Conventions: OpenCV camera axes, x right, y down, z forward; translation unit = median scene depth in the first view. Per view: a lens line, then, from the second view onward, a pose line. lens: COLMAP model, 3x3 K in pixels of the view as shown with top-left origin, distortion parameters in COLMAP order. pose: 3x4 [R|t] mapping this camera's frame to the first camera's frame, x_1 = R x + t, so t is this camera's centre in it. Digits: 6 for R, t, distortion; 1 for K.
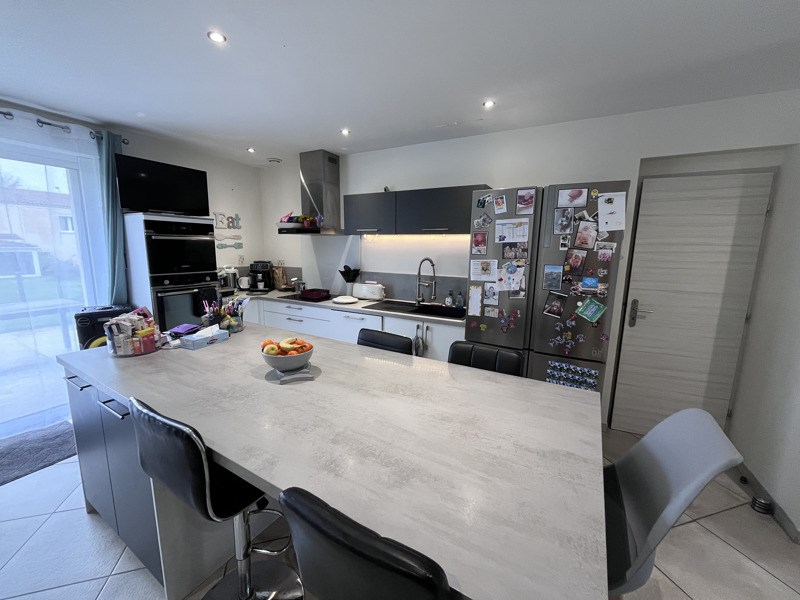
lens RADIAL K [[325.0, 0, 400.0], [0, 325.0, 300.0], [0, 0, 1]] dist [0.000338, 0.000001]
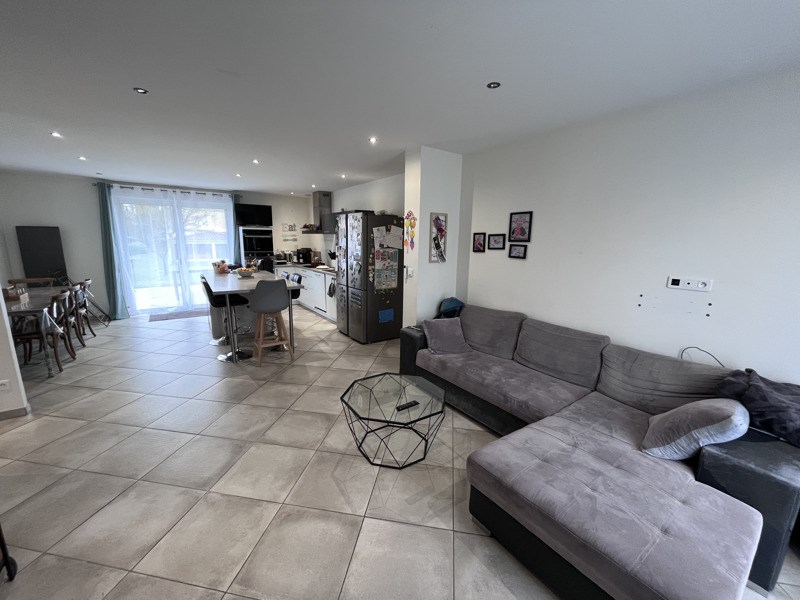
lens RADIAL K [[325.0, 0, 400.0], [0, 325.0, 300.0], [0, 0, 1]] dist [0.000338, 0.000001]
pose [[0.900266, 0.075818, -0.428688, 1.167660], [-0.069033, 0.997121, 0.031378, 0.107935], [0.429832, 0.001345, 0.902908, -0.599800]]
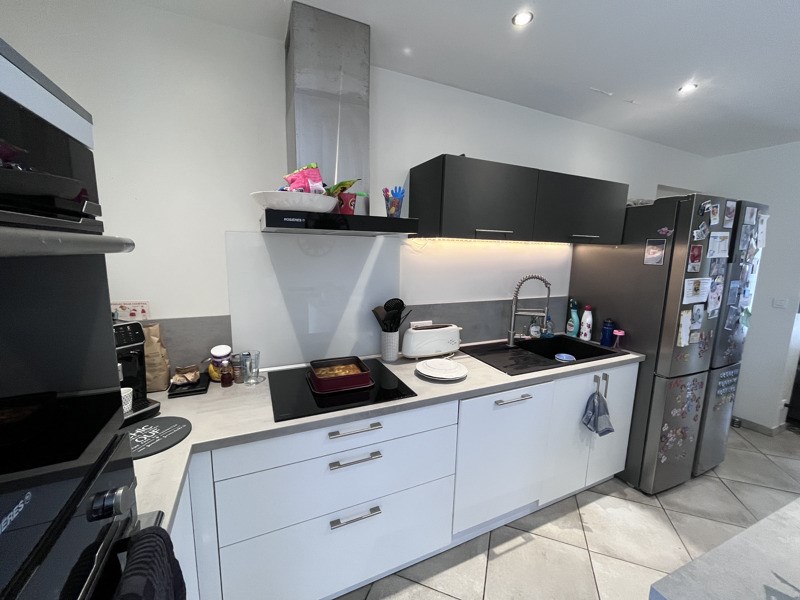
lens RADIAL K [[325.0, 0, 400.0], [0, 325.0, 300.0], [0, 0, 1]] dist [0.000338, 0.000001]
pose [[0.594186, -0.122336, 0.794970, -0.641281], [0.118011, 0.990929, 0.064286, -0.156926], [-0.795623, 0.055618, 0.603233, 0.818571]]
